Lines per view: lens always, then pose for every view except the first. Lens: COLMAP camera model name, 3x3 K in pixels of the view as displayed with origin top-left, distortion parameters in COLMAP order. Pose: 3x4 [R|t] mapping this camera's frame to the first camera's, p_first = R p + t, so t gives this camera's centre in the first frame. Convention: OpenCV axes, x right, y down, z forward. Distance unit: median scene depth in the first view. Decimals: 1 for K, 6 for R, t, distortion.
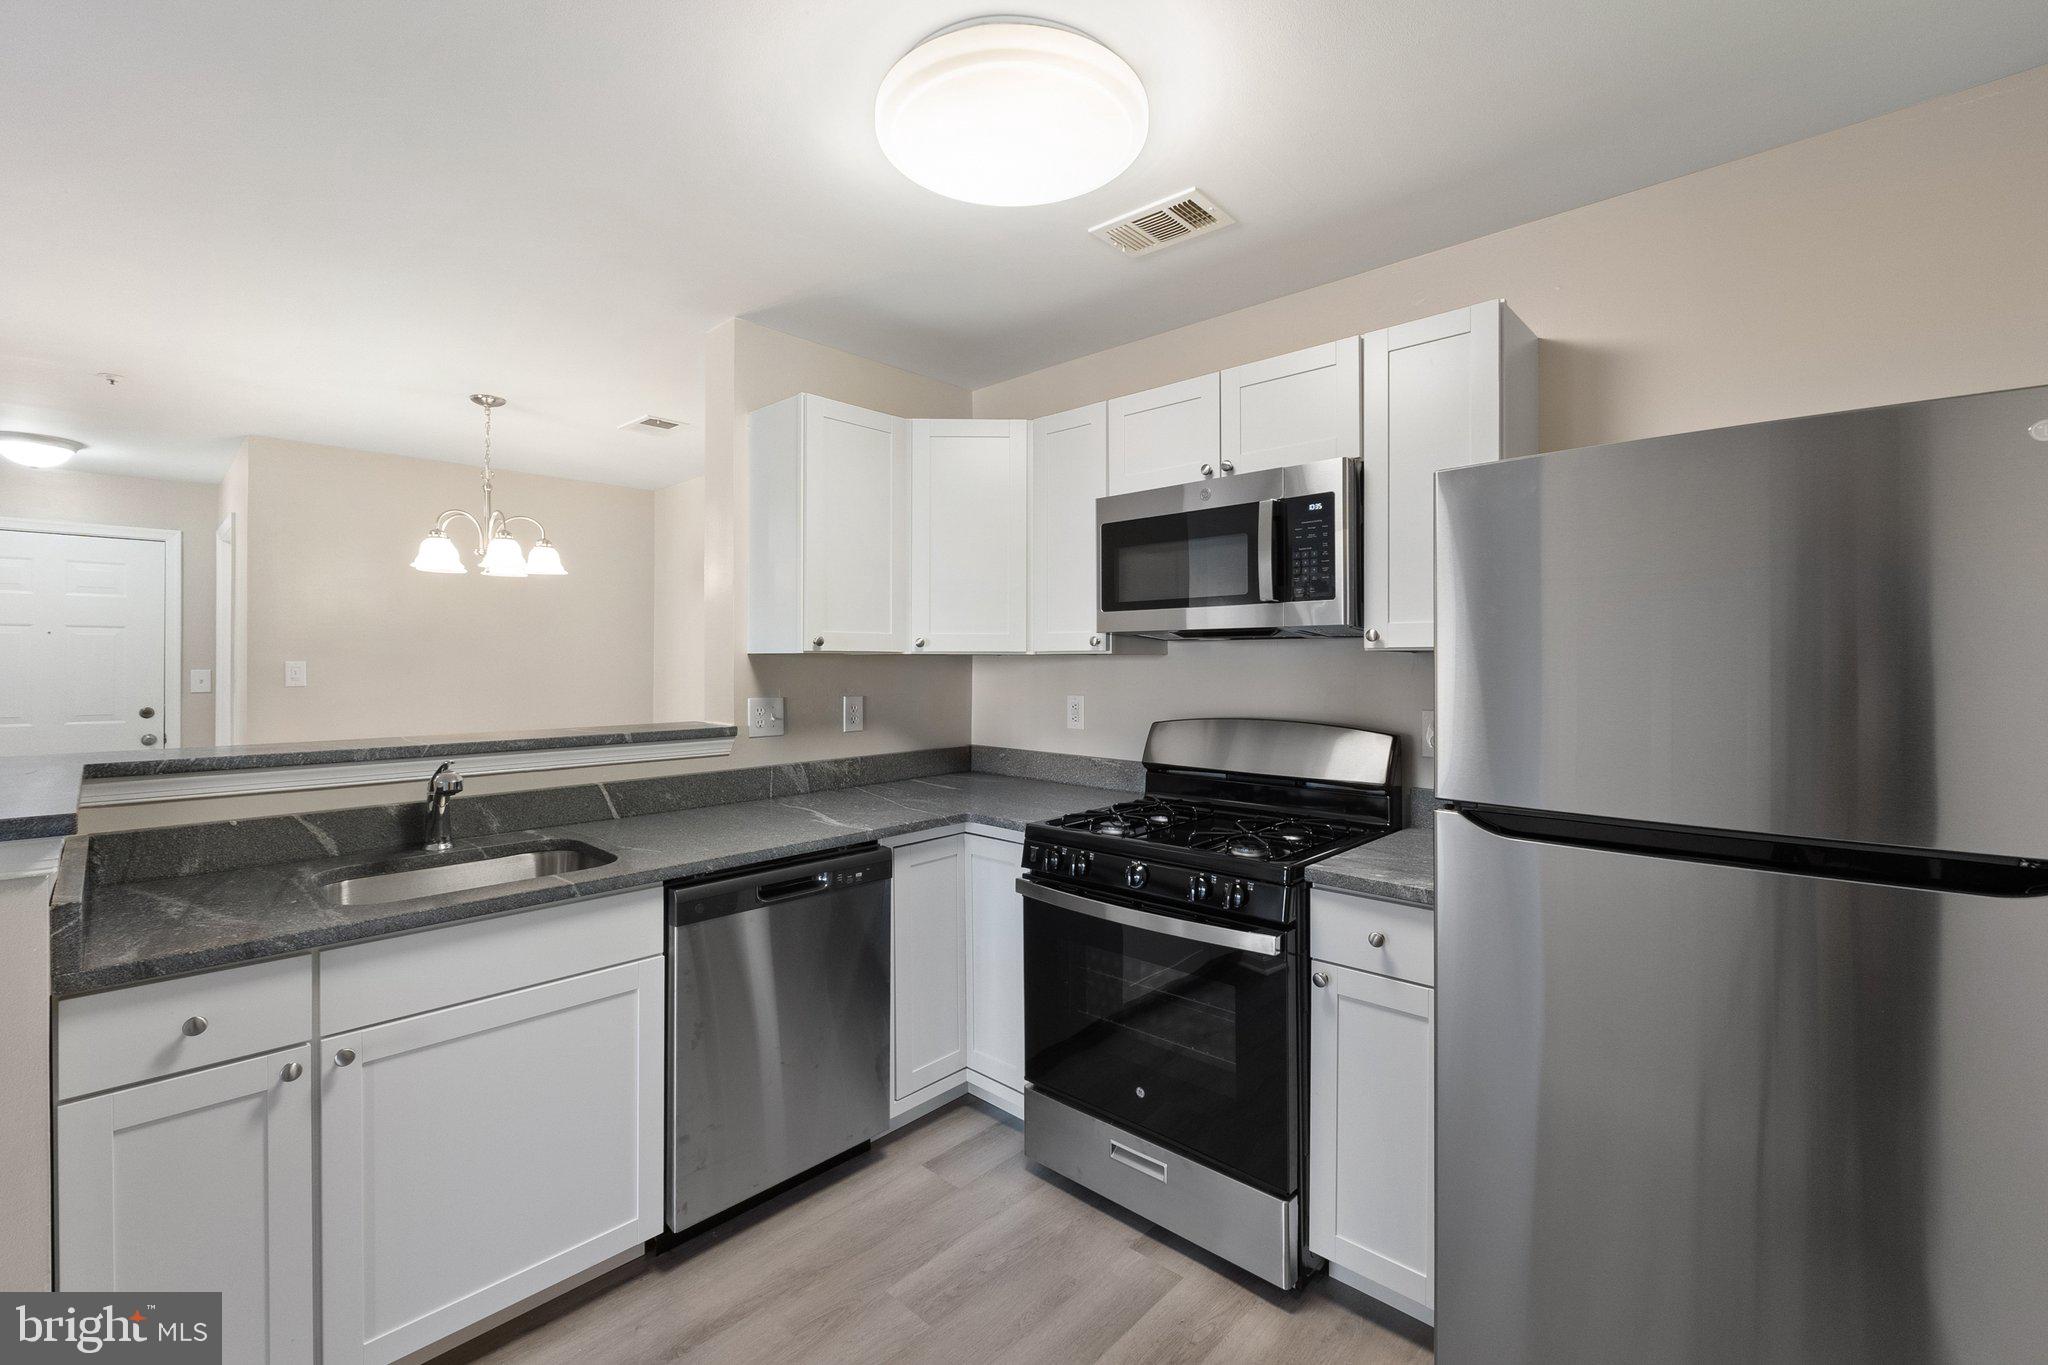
lens RADIAL K [[837.7, 0, 972.9], [0, 837.7, 663.6], [0, 0, 1]] dist [-0.000826, -0.000124]
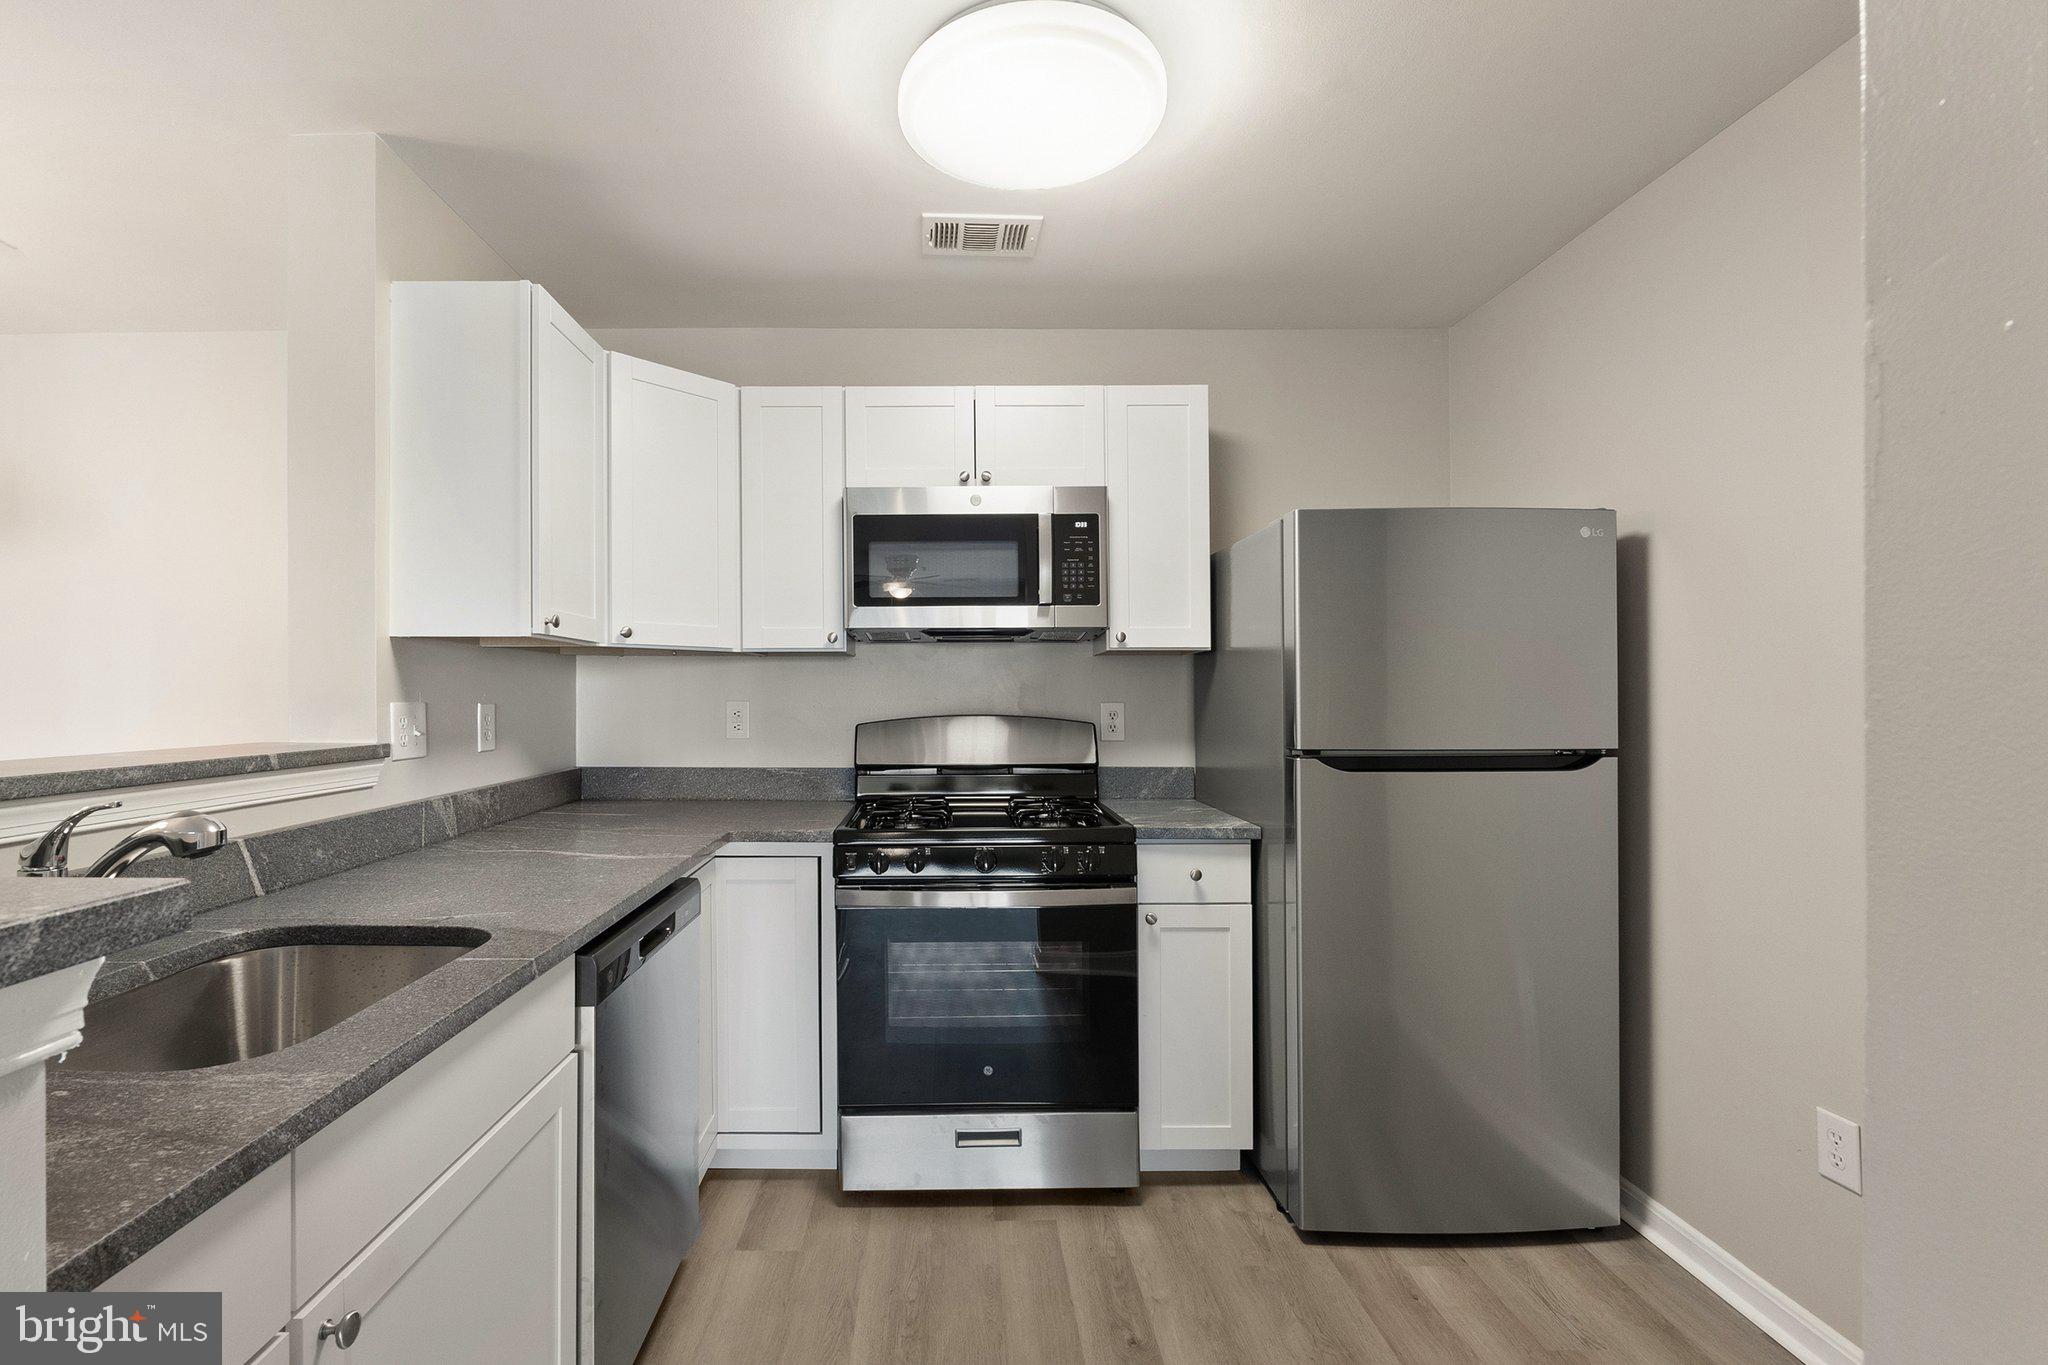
lens RADIAL K [[930.5, 0, 894.9], [0, 930.5, 691.4], [0, 0, 1]] dist [-0.000904, -0.000035]
pose [[0.729961, 0.003139, 0.683482, -0.568795], [0.000779, 0.999985, -0.005425, 0.043333], [-0.683489, 0.004492, 0.729947, 0.204876]]
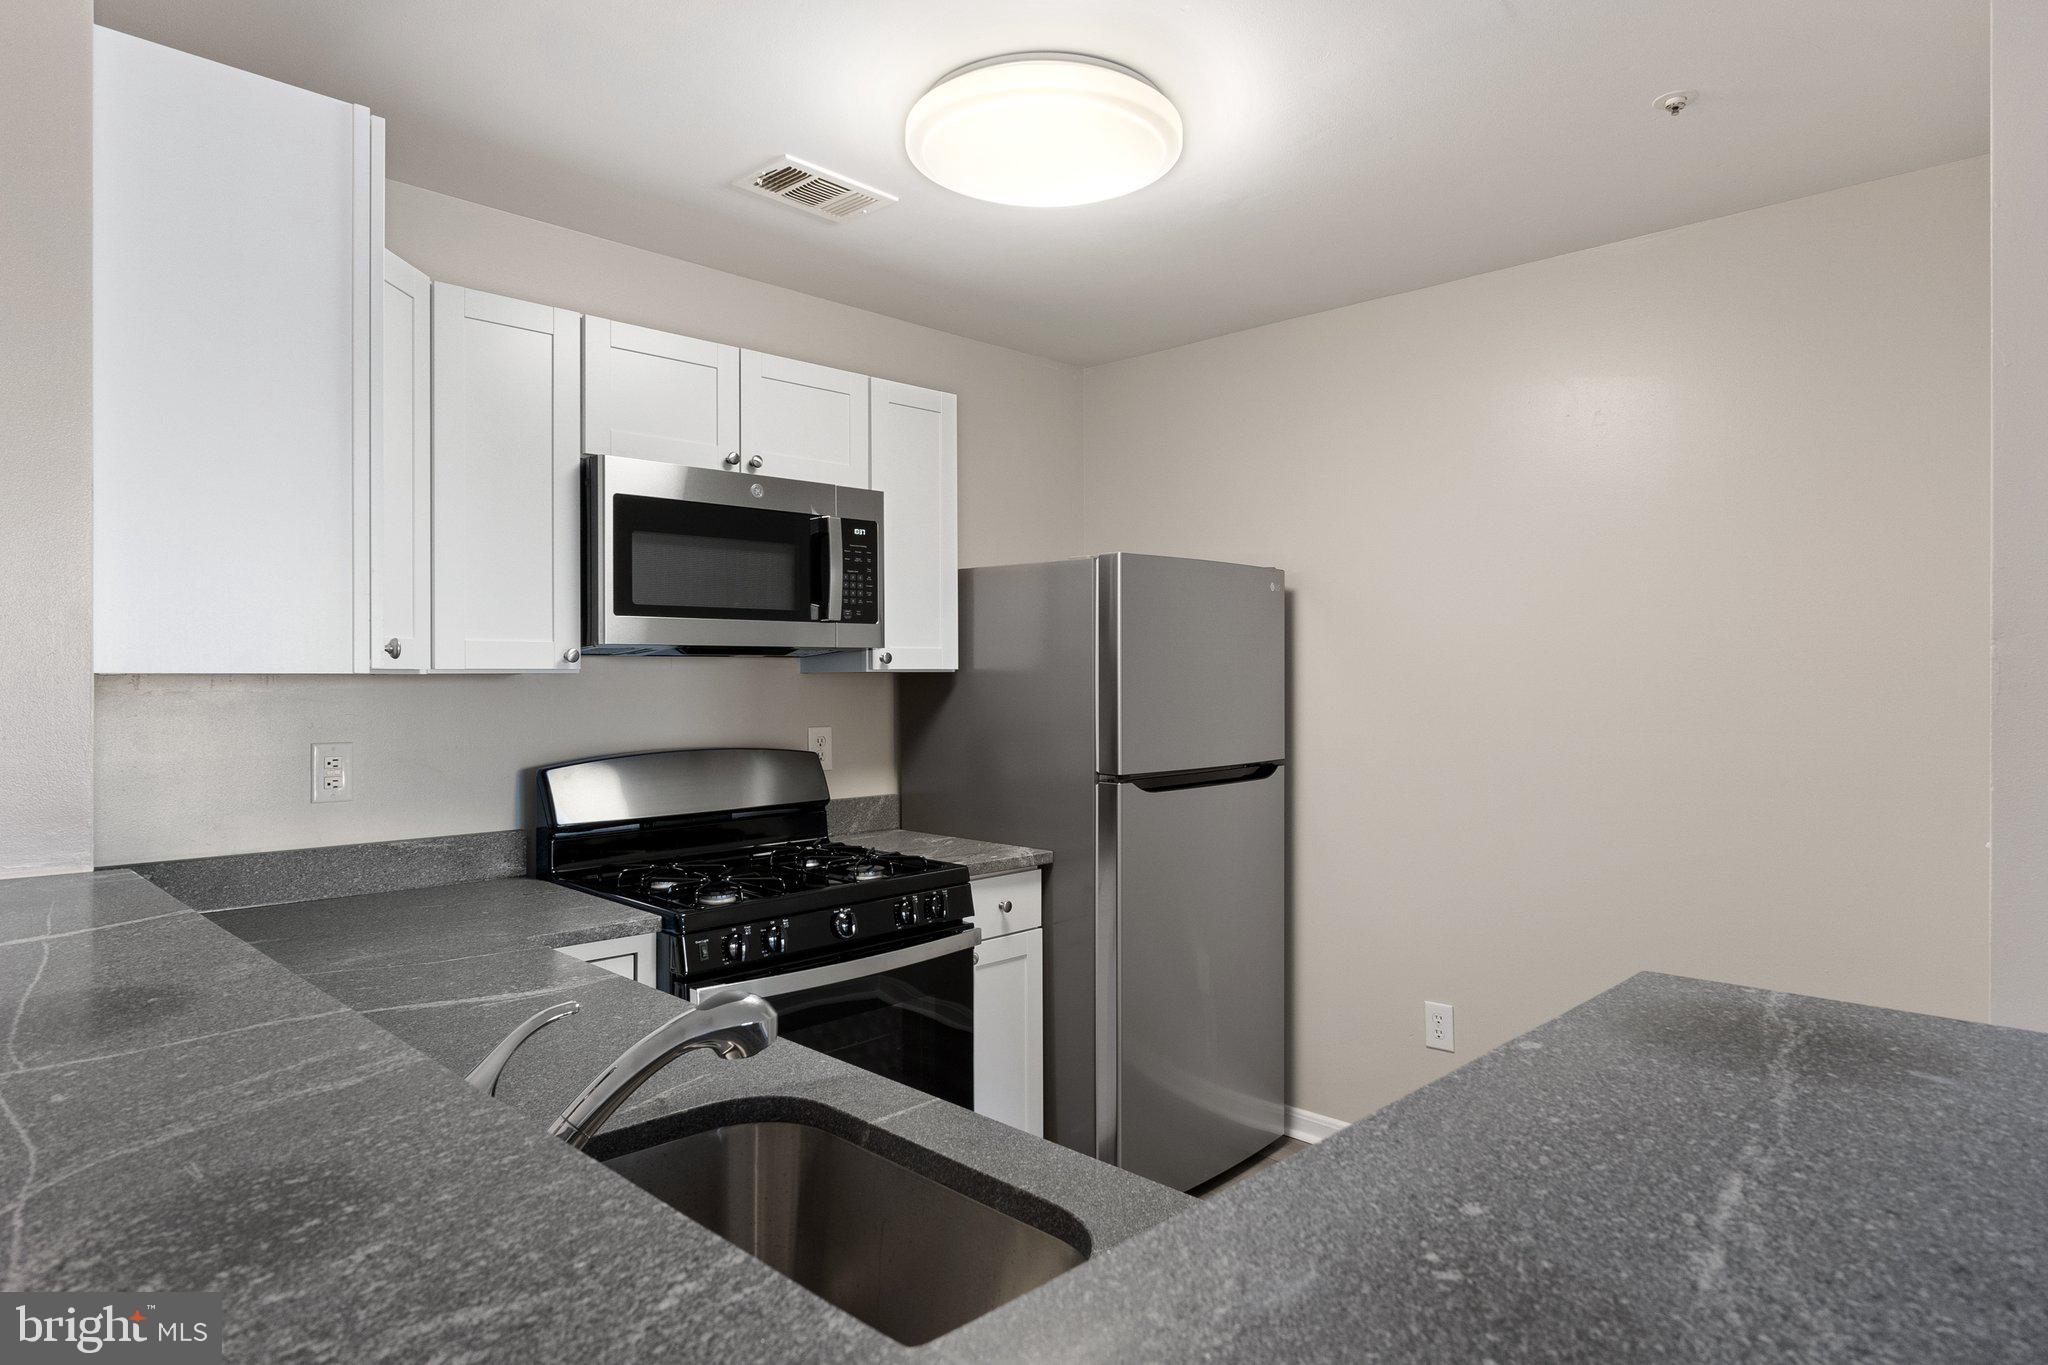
lens RADIAL K [[1219.7, 0, 1027.0], [0, 1219.7, 672.8], [0, 0, 1]] dist [-0.000808, 0.000003]
pose [[0.009101, 0.001019, 0.999958, -0.936332], [0.003776, 0.999992, -0.001053, -0.010566], [-0.999951, 0.003786, 0.009097, 0.675222]]
